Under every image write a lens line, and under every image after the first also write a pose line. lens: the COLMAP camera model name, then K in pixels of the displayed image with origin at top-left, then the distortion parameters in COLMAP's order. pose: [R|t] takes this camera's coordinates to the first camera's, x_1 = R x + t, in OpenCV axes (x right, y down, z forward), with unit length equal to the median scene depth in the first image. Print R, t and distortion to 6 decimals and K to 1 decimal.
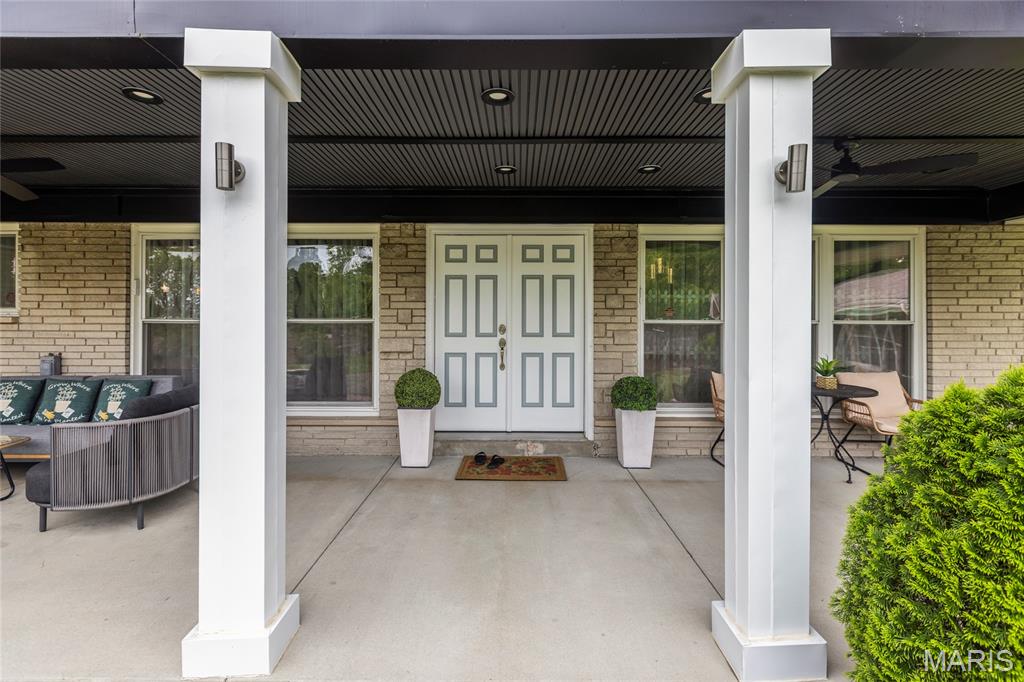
lens RADIAL K [[453.8, 0, 514.2], [0, 453.8, 320.4], [0, 0, 1]] dist [-0.014668, -0.000041]
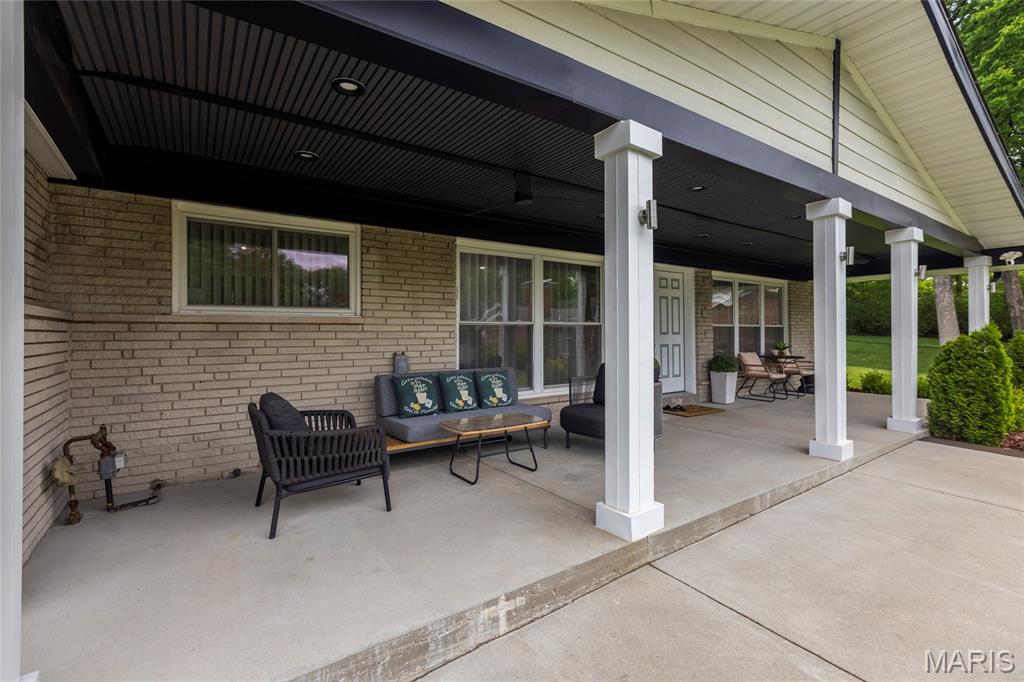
lens RADIAL K [[468.3, 0, 512.0], [0, 468.3, 341.0], [0, 0, 1]] dist [0.000391, 0.000036]
pose [[0.822143, -0.014620, 0.569093, -1.415045], [-0.005277, 0.999432, 0.033299, 0.007300], [-0.569256, -0.030379, 0.821599, -0.068503]]
